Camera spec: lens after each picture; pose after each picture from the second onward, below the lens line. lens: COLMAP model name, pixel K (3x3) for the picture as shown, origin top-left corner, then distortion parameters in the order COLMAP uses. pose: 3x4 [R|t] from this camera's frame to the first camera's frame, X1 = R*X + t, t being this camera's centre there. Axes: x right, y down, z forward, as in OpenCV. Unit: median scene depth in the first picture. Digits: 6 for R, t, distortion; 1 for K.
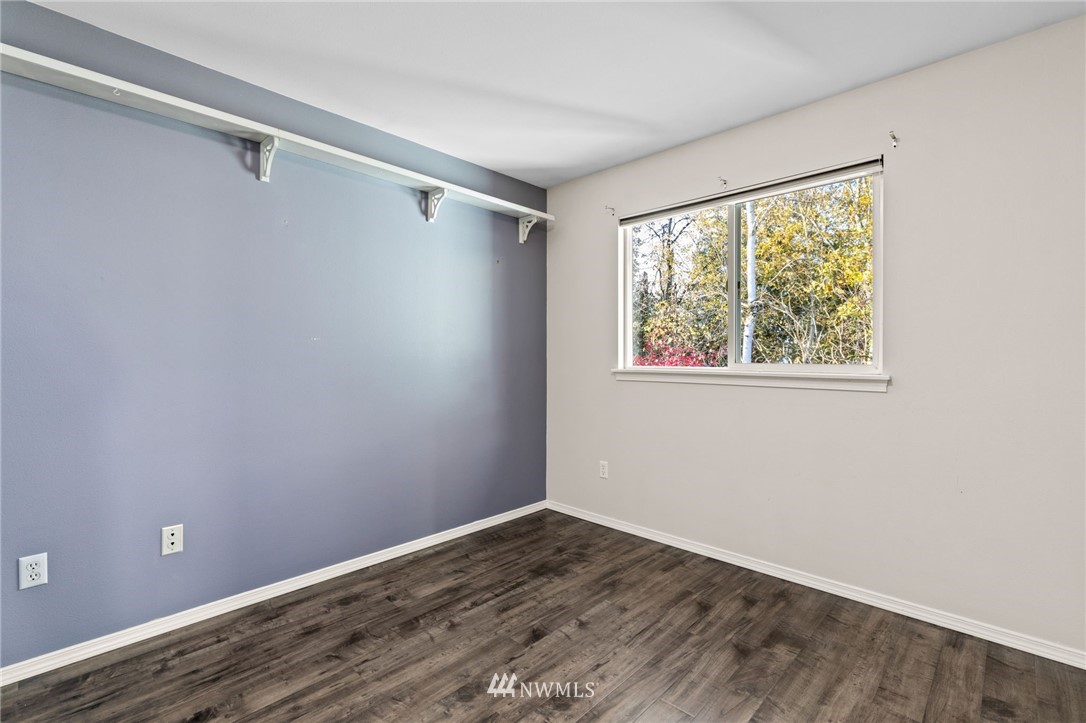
lens RADIAL K [[488.3, 0, 546.7], [0, 488.3, 353.3], [0, 0, 1]] dist [0.002337, 0.000077]
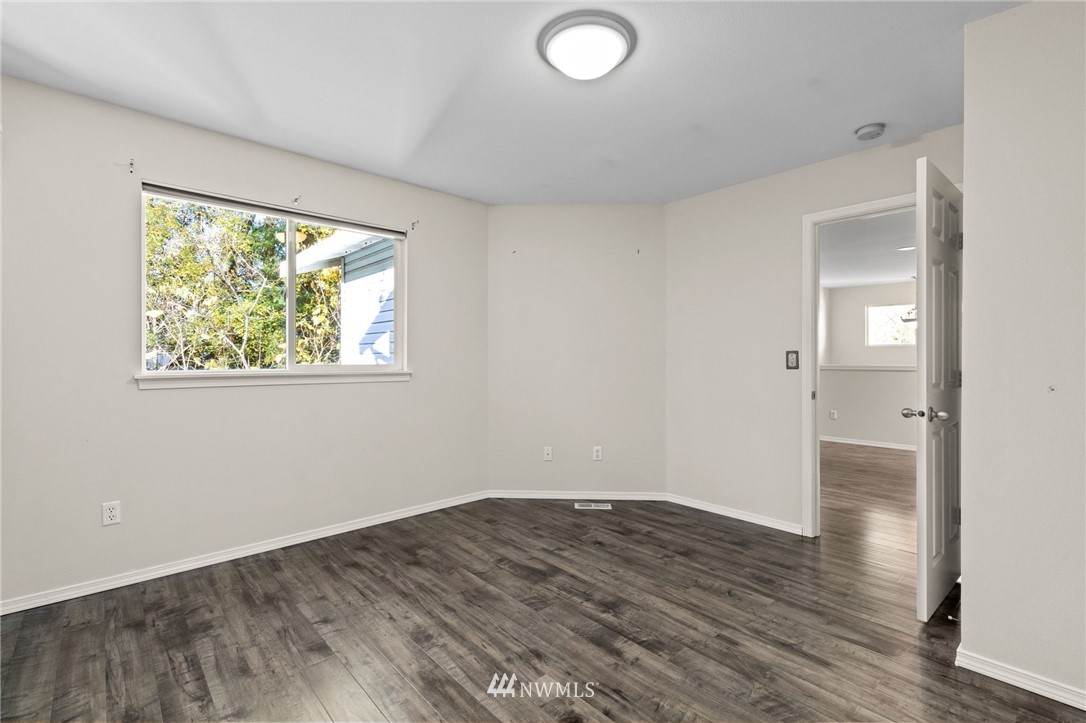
lens RADIAL K [[488.3, 0, 547.1], [0, 488.3, 362.7], [0, 0, 1]] dist [0.002337, 0.000077]
pose [[0.055303, -0.006330, 0.998450, -0.838216], [-0.003620, 0.999972, 0.006540, 0.007424], [-0.998463, -0.003976, 0.055279, 0.444481]]
